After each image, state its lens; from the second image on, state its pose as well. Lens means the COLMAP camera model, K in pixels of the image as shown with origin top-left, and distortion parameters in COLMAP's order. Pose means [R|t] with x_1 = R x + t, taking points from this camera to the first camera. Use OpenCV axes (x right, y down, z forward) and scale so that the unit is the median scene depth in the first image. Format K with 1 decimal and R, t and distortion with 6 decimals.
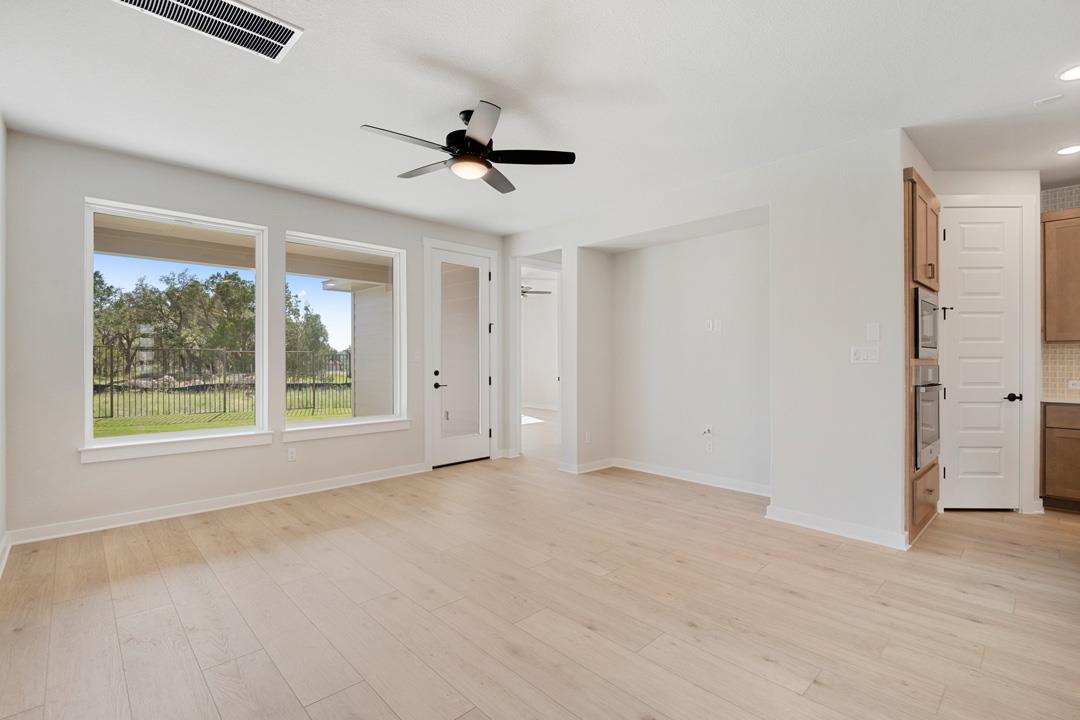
lens RADIAL K [[491.0, 0, 536.5], [0, 491.0, 359.5], [0, 0, 1]] dist [-0.001551, -0.003266]
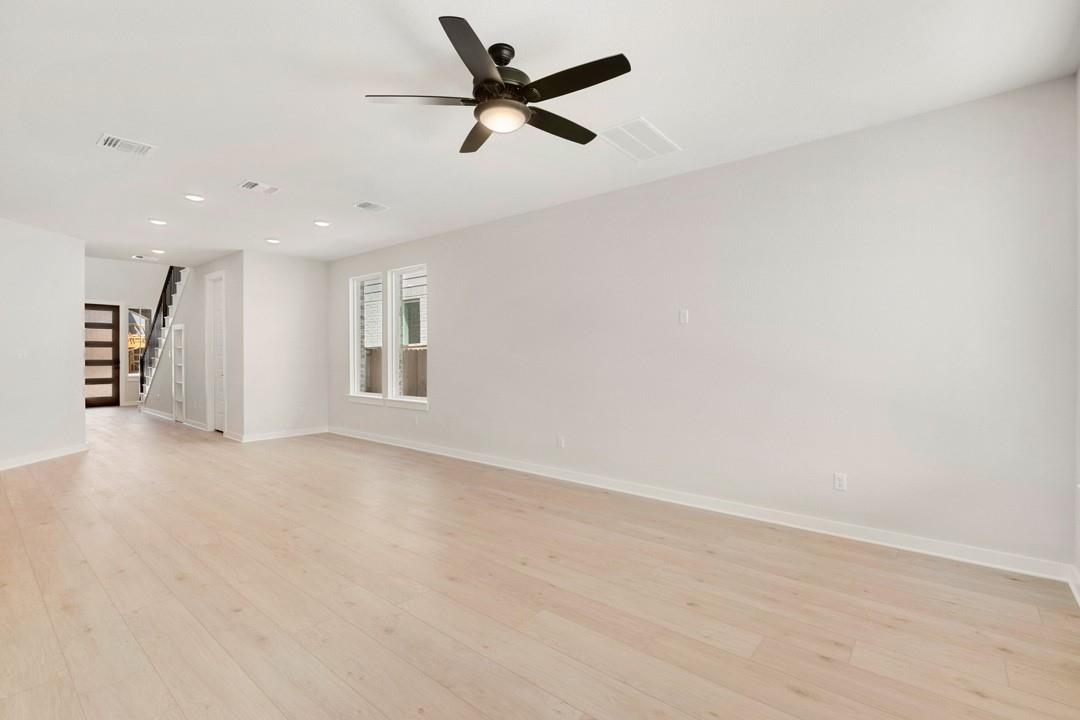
lens RADIAL K [[491.0, 0, 548.6], [0, 491.0, 351.9], [0, 0, 1]] dist [-0.001551, -0.003266]
pose [[-0.991762, 0.002697, -0.128065, -0.084055], [0.002422, 0.999994, 0.002304, -0.008912], [0.128071, 0.001975, -0.991763, 1.418150]]
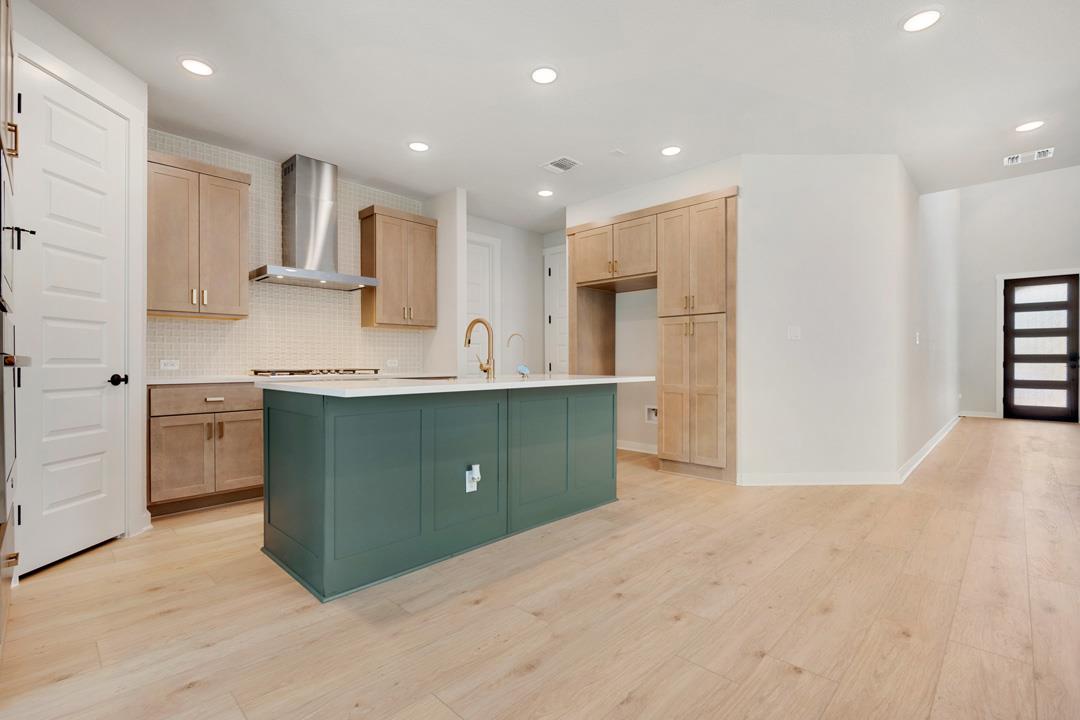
lens RADIAL K [[491.0, 0, 539.9], [0, 491.0, 358.9], [0, 0, 1]] dist [-0.001551, -0.003266]
pose [[-0.042869, 0.007756, 0.999051, 0.232516], [0.007065, 0.999947, -0.007460, 0.056932], [-0.999056, 0.006738, -0.042921, 0.412908]]
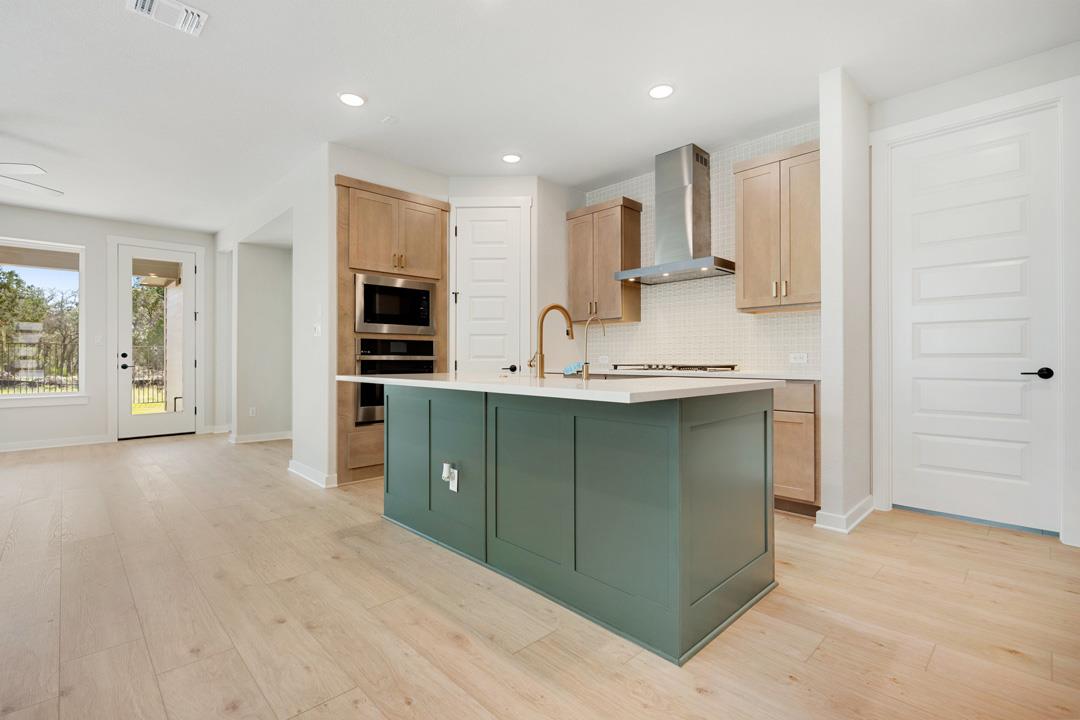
lens RADIAL K [[491.0, 0, 542.7], [0, 491.0, 358.7], [0, 0, 1]] dist [-0.001551, -0.003266]
pose [[0.999900, -0.002876, 0.013869, 1.029428], [0.002920, 0.999991, -0.003202, 0.057967], [-0.013860, 0.003243, 0.999899, -0.186667]]
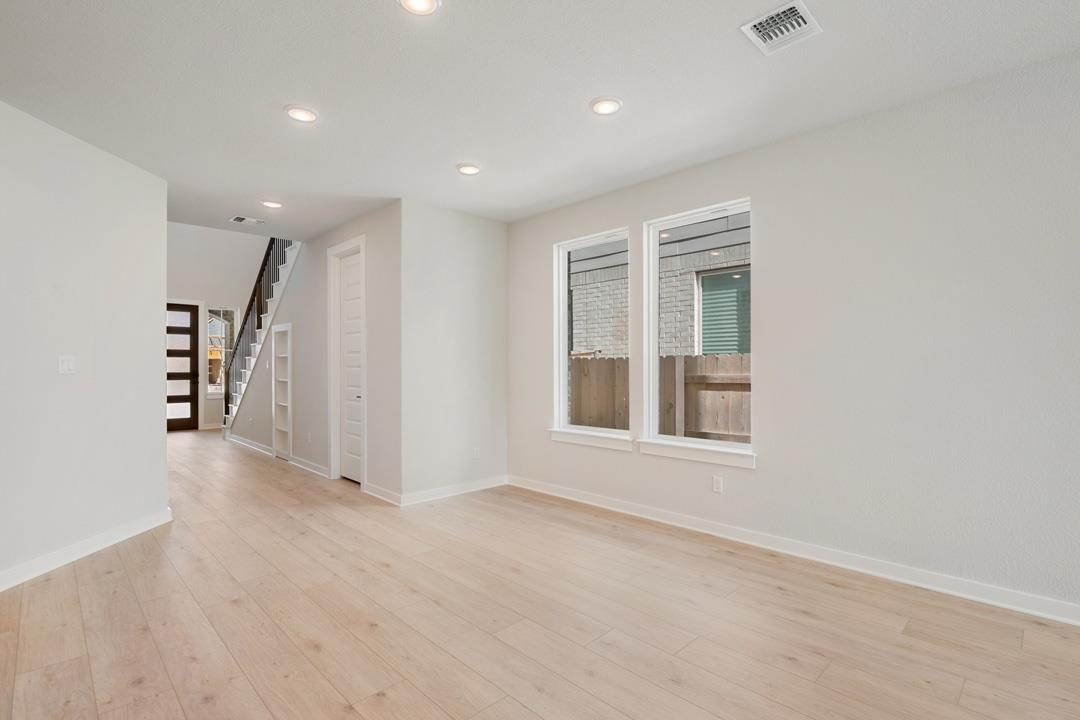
lens RADIAL K [[512.7, 0, 541.4], [0, 512.7, 360.3], [0, 0, 1]] dist [-0.004946, -0.002255]
pose [[-0.999772, 0.002205, -0.021219, 0.493707], [0.002330, 0.999980, -0.005866, -0.001271], [0.021206, -0.005914, -0.999758, 0.677269]]
